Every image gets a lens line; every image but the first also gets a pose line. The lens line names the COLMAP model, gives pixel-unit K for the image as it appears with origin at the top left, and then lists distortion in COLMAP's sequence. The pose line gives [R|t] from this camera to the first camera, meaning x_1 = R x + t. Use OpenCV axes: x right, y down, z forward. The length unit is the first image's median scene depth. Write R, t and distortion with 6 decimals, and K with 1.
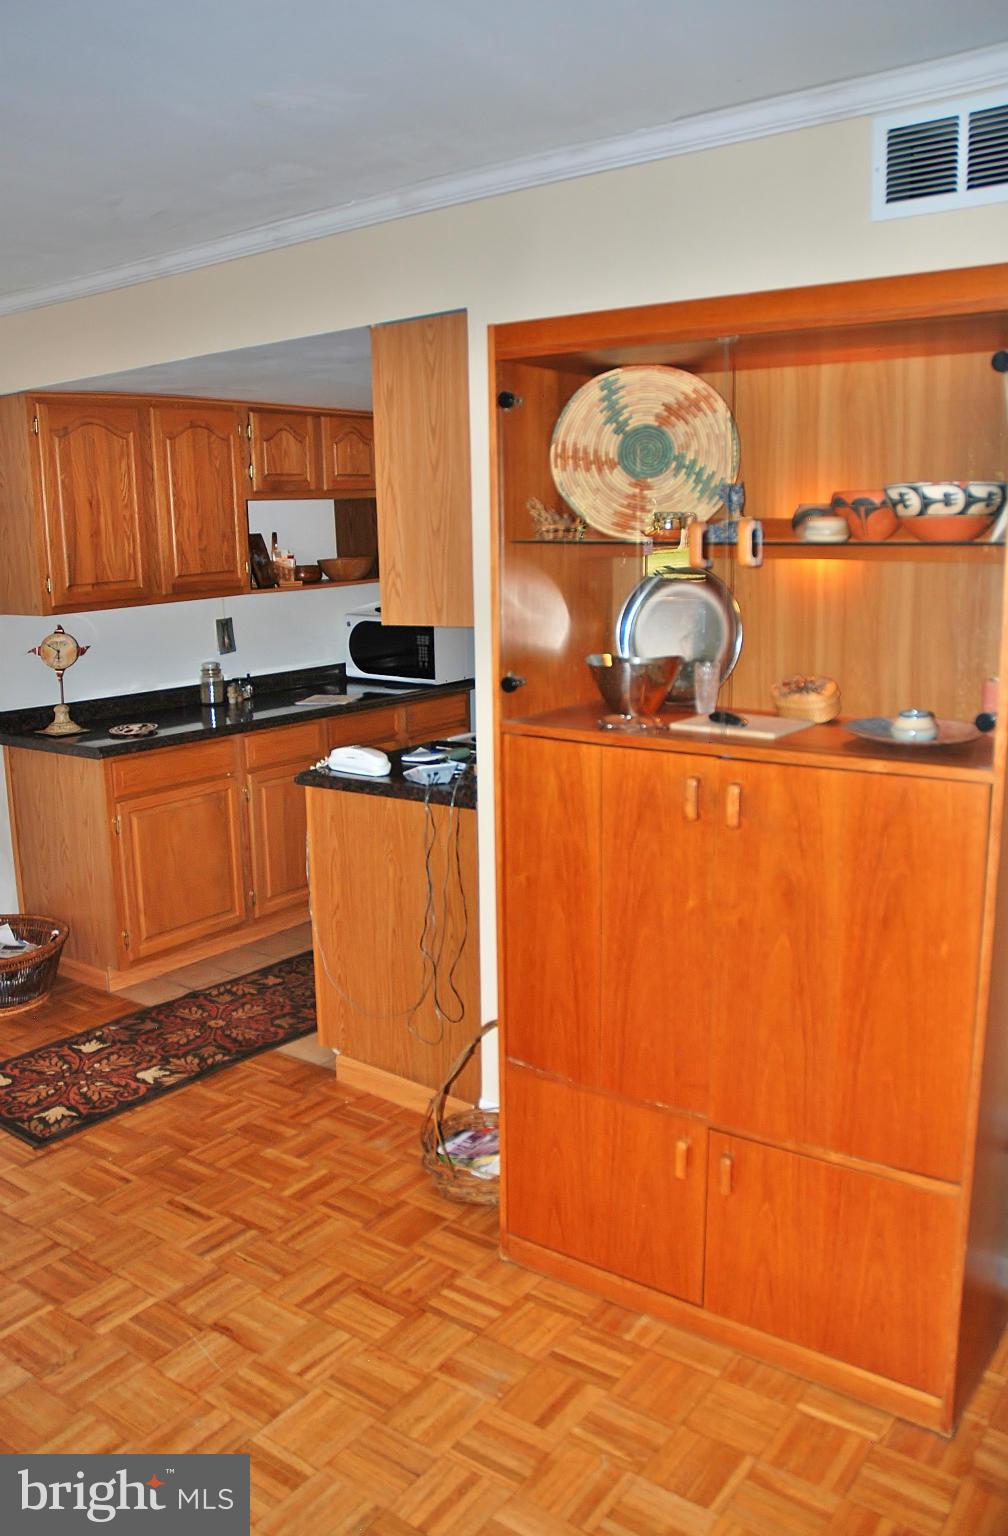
lens RADIAL K [[1193.6, 0, 476.3], [0, 1193.6, 760.1], [0, 0, 1]] dist [-0.131485, 0.070892]
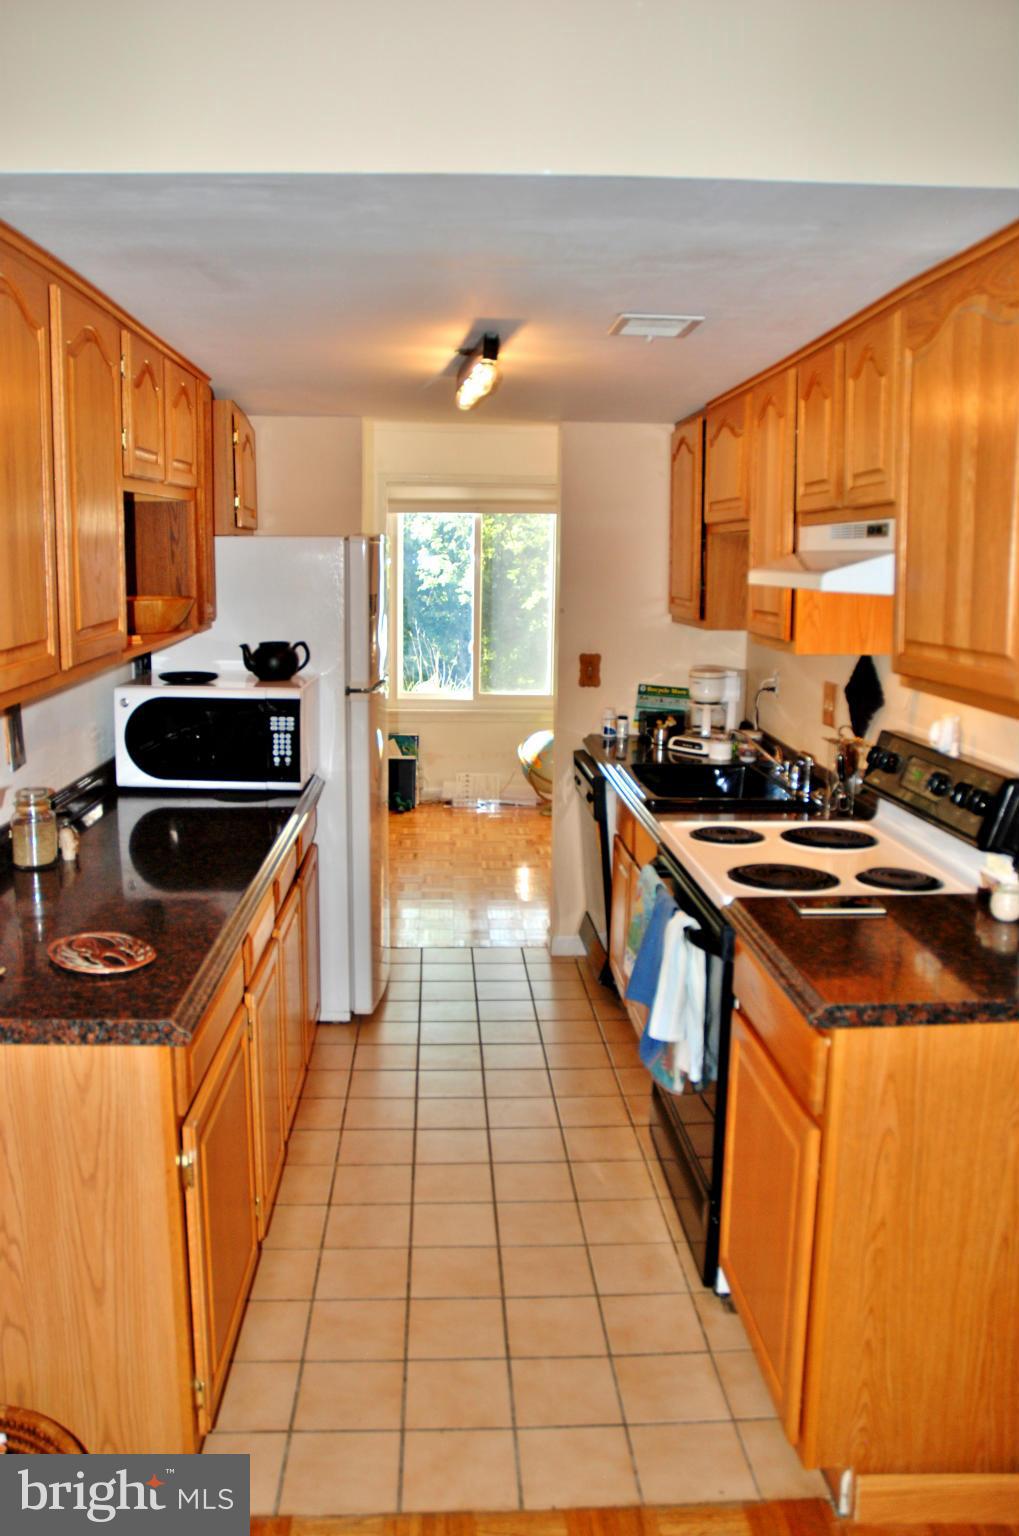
lens RADIAL K [[1204.8, 0, 492.5], [0, 1204.8, 764.1], [0, 0, 1]] dist [-0.149567, 0.101955]
pose [[0.778052, -0.077030, 0.623460, -0.454500], [0.094245, 0.995534, 0.005387, -0.088666], [-0.621091, 0.054566, 0.781837, 0.519969]]
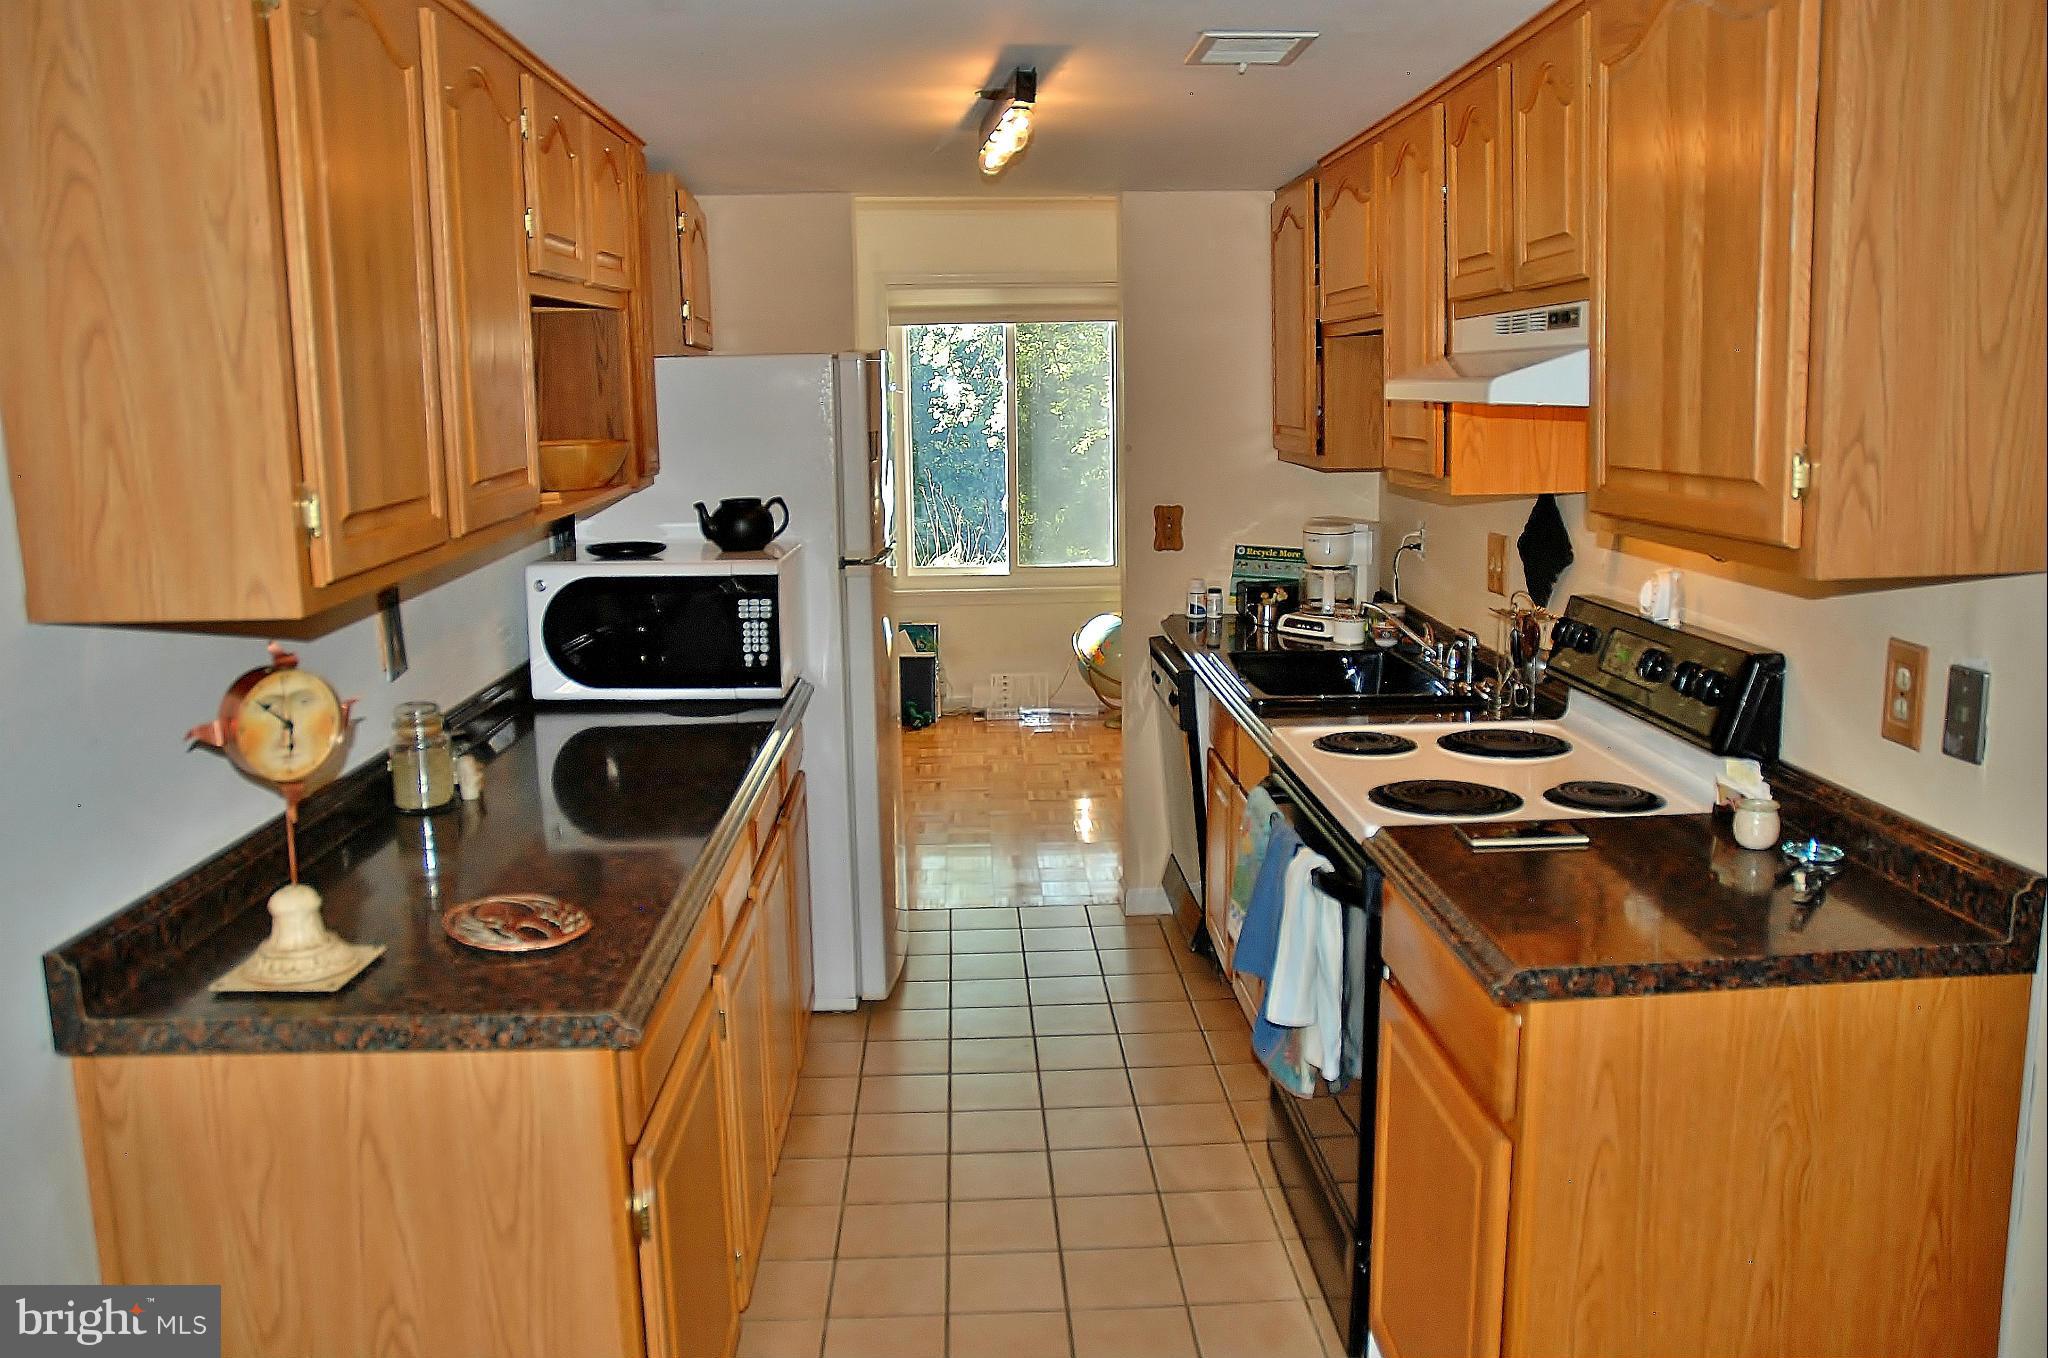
lens RADIAL K [[1606.4, 0, 1019.1], [0, 1606.4, 684.2], [0, 0, 1]] dist [-0.149567, 0.101955]
pose [[0.782334, -0.104700, 0.613996, -0.448042], [0.119830, 0.992656, 0.016587, -0.084946], [-0.611224, 0.060598, 0.789135, 0.533343]]
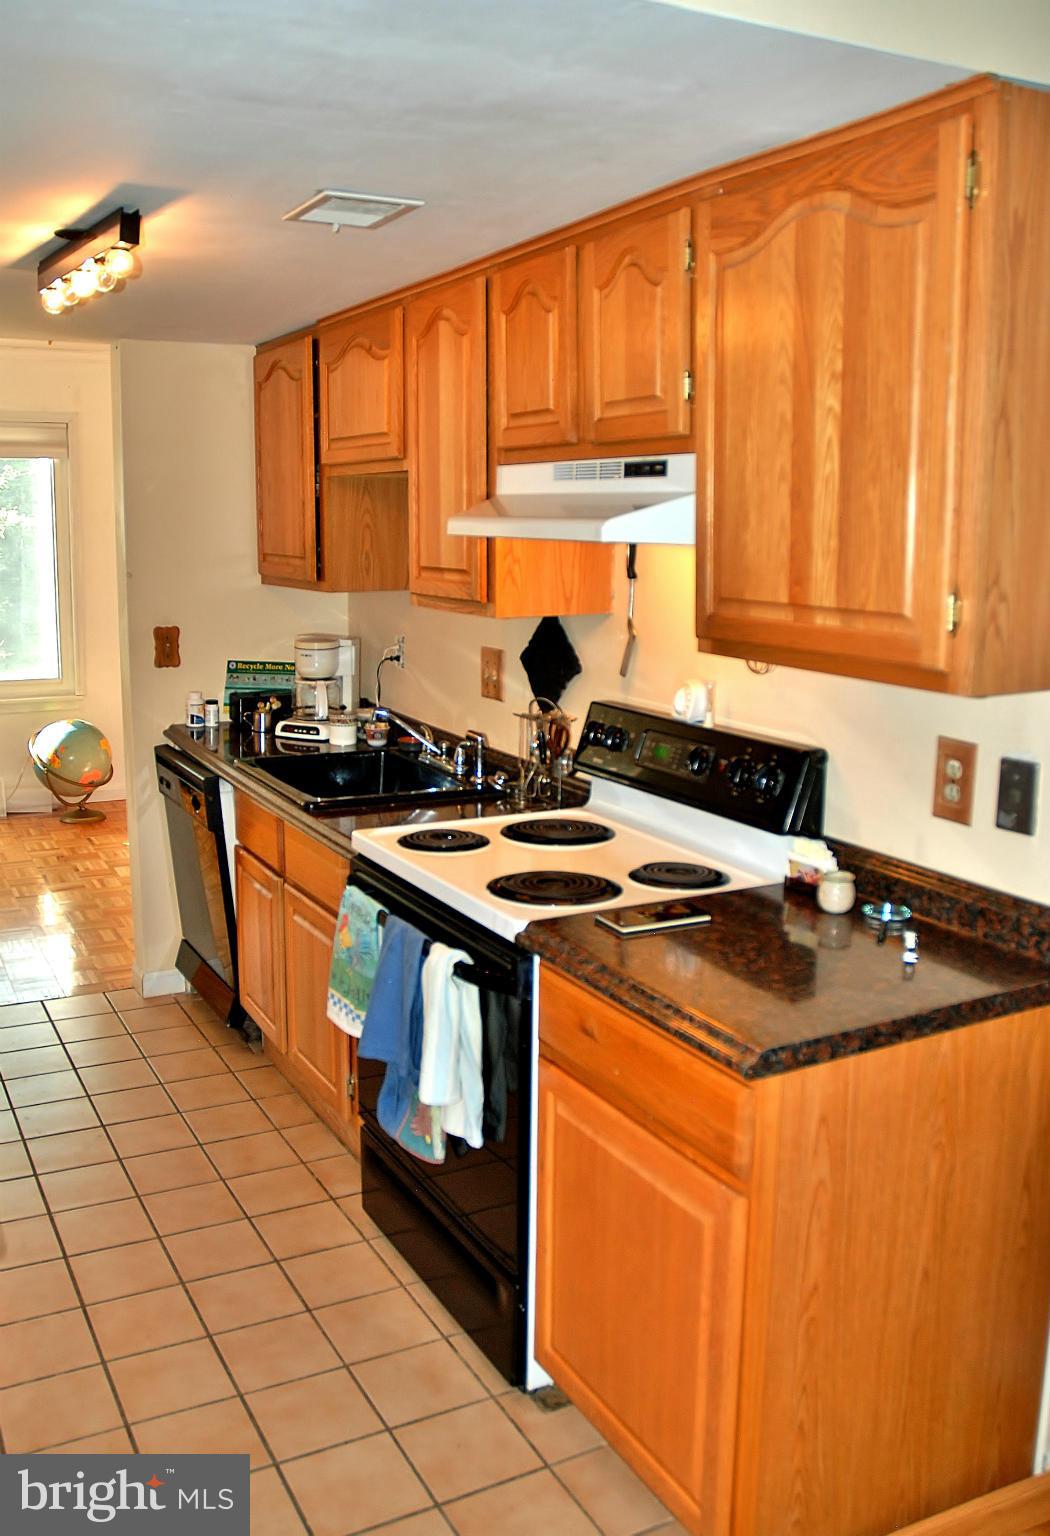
lens RADIAL K [[1331.8, 0, 496.8], [0, 1331.8, 780.8], [0, 0, 1]] dist [-0.156533, 0.106009]
pose [[0.445314, -0.149525, 0.882801, -0.466852], [0.152029, 0.984268, 0.090022, -0.112714], [-0.882373, 0.094123, 0.461040, 0.660790]]
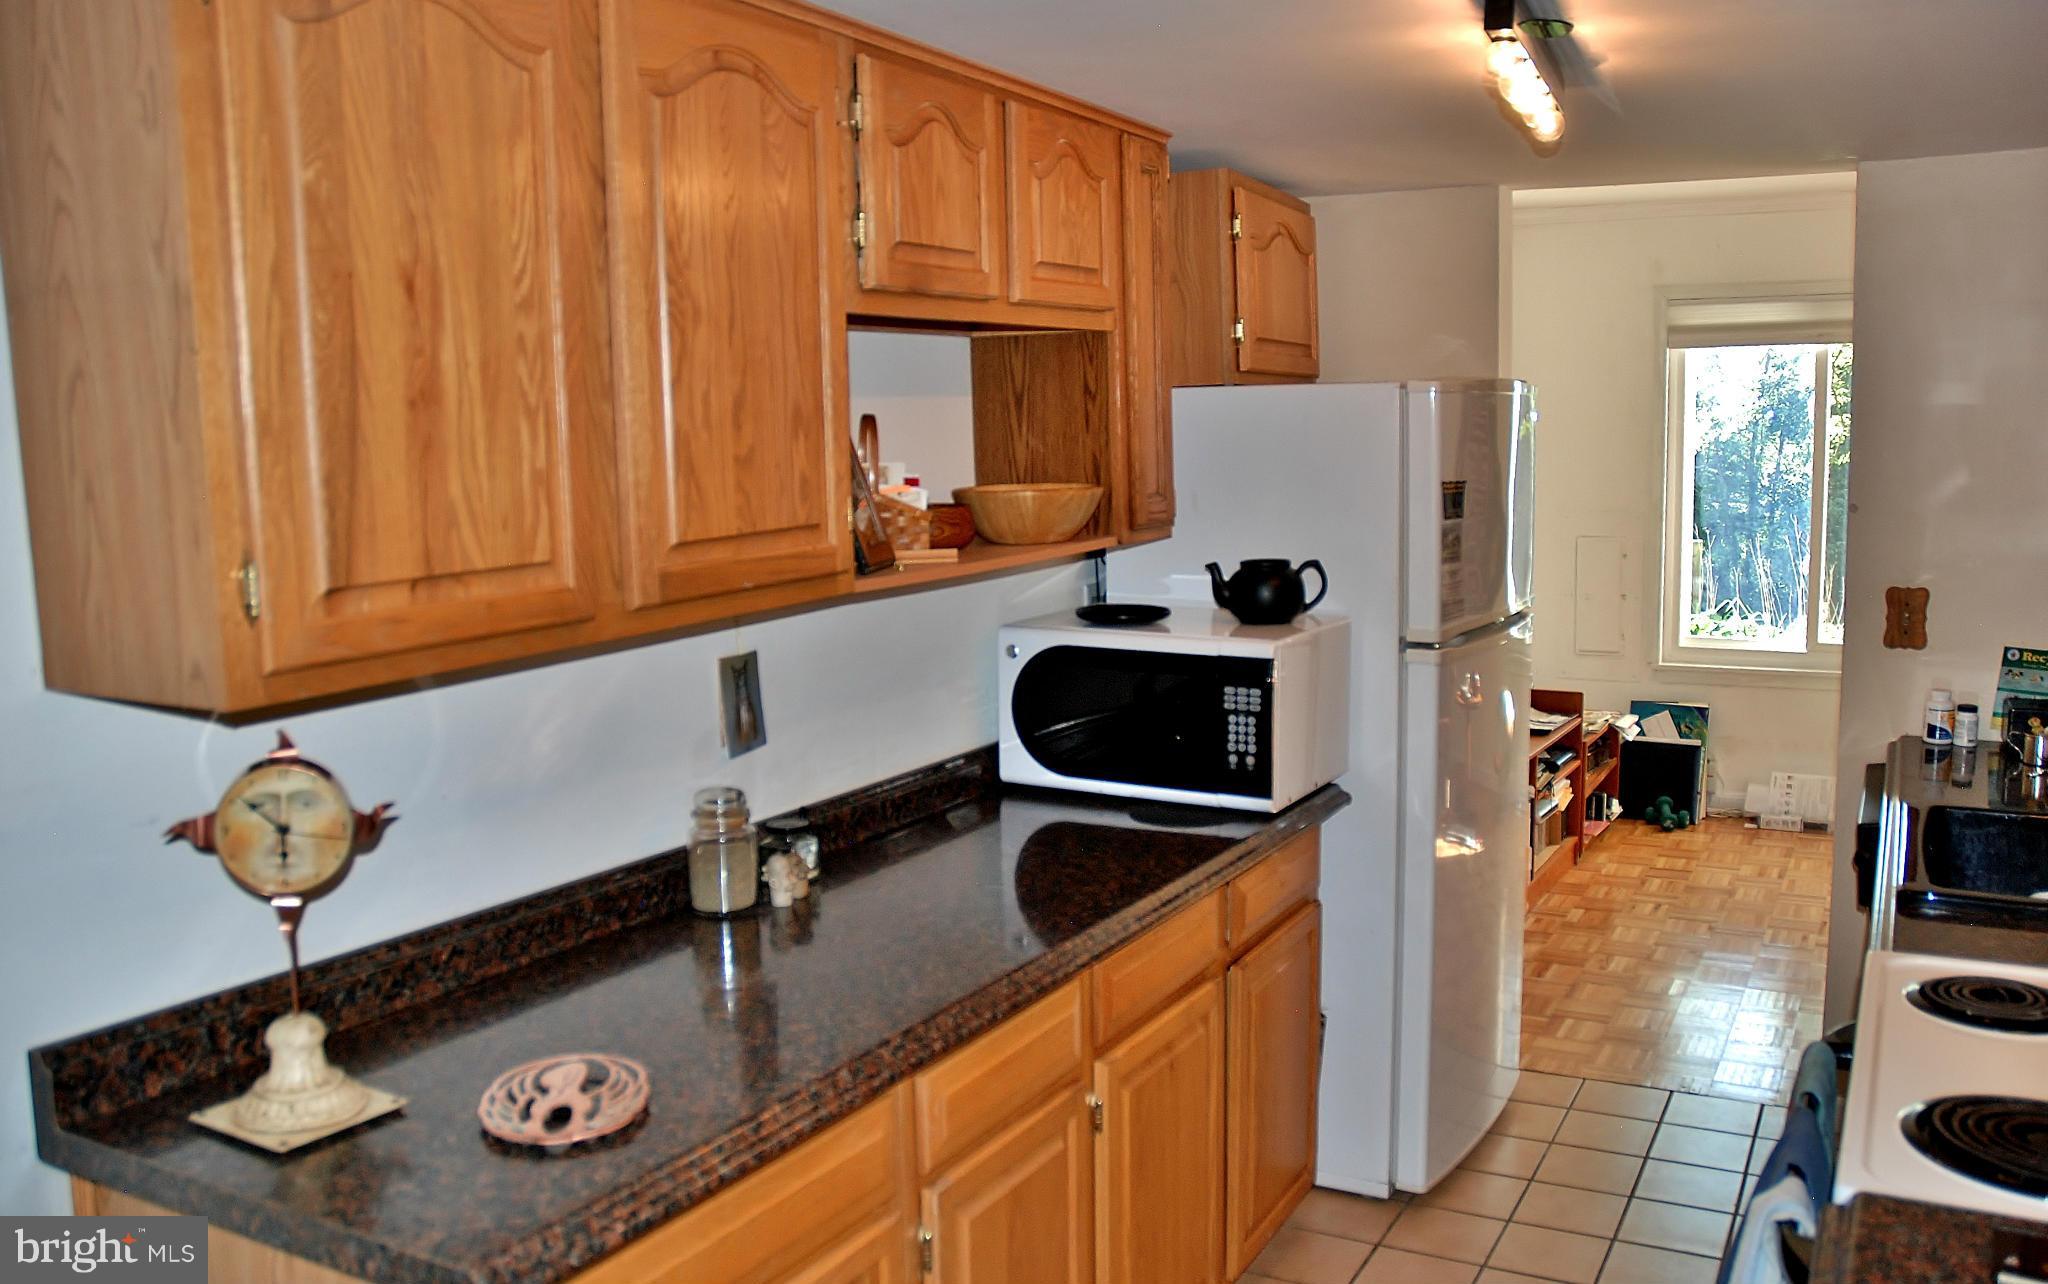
lens RADIAL K [[1667.4, 0, 1043.4], [0, 1667.4, 650.5], [0, 0, 1]] dist [-0.147379, 0.073777]
pose [[0.989781, -0.015988, 0.141699, -0.229576], [0.025399, 0.997572, -0.064853, -0.102883], [-0.140318, 0.067789, 0.987783, 0.591597]]
